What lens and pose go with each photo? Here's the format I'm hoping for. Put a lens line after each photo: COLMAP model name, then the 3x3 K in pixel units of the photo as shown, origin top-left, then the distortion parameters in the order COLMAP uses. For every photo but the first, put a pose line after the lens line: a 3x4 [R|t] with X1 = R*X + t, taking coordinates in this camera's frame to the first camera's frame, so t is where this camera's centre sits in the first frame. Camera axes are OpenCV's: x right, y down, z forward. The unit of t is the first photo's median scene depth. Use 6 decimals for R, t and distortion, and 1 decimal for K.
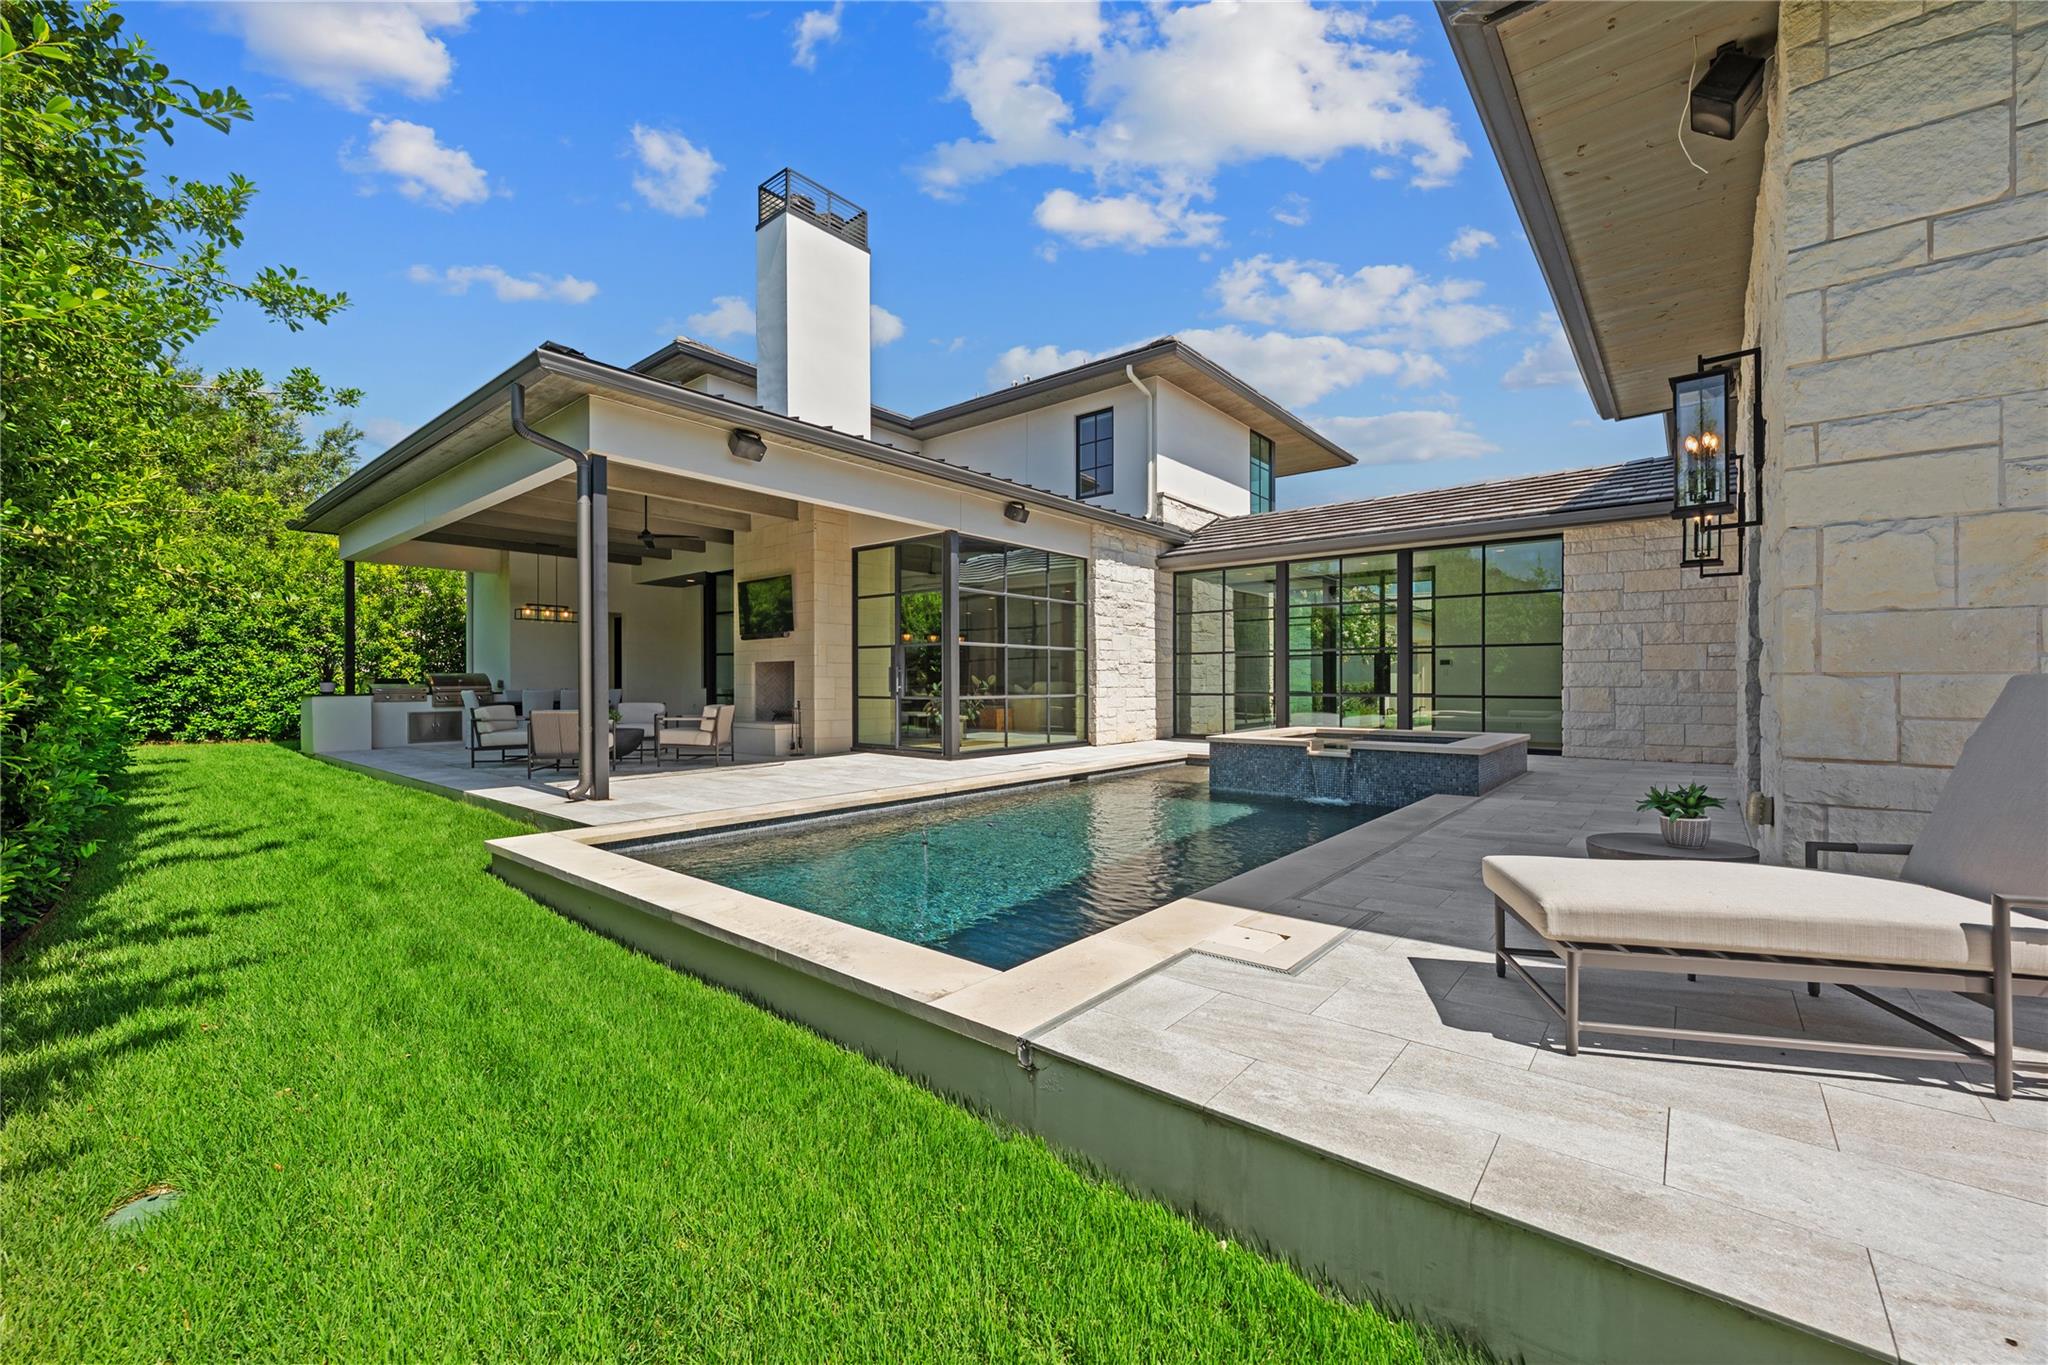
lens RADIAL K [[811.0, 0, 1024.2], [0, 811.0, 680.7], [0, 0, 1]] dist [-0.003270, -0.000111]
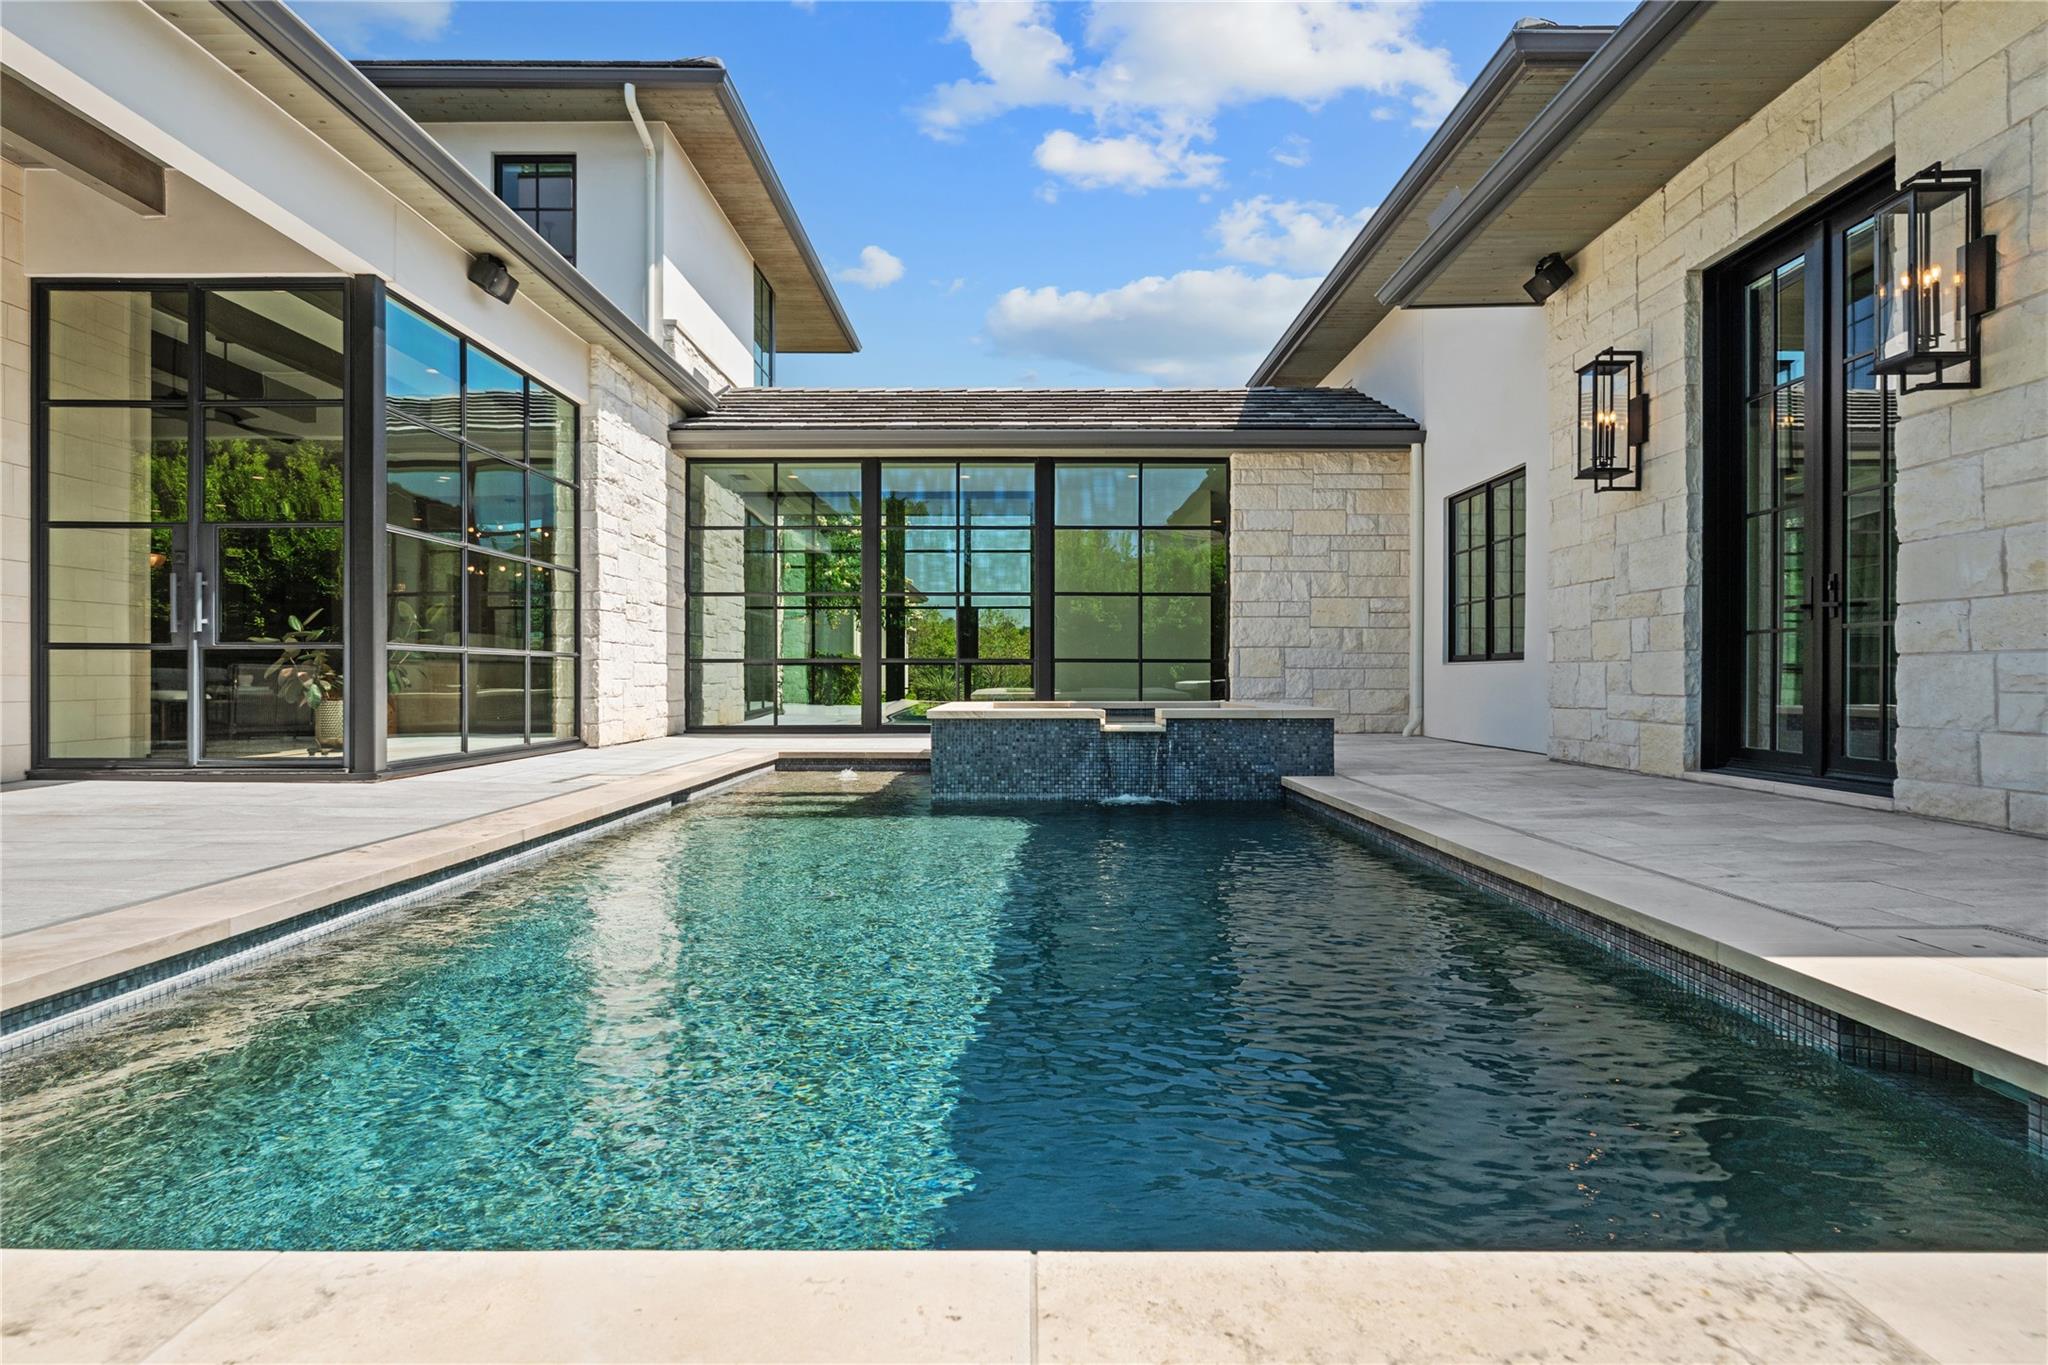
lens RADIAL K [[1103.7, 0, 1024.0], [0, 1103.7, 682.5], [0, 0, 1]] dist [-0.008452, 0.000447]
pose [[0.767710, -0.001898, 0.640795, -0.191803], [-0.002441, 0.999980, 0.005887, 0.035413], [-0.640793, -0.006084, 0.767690, 0.273425]]
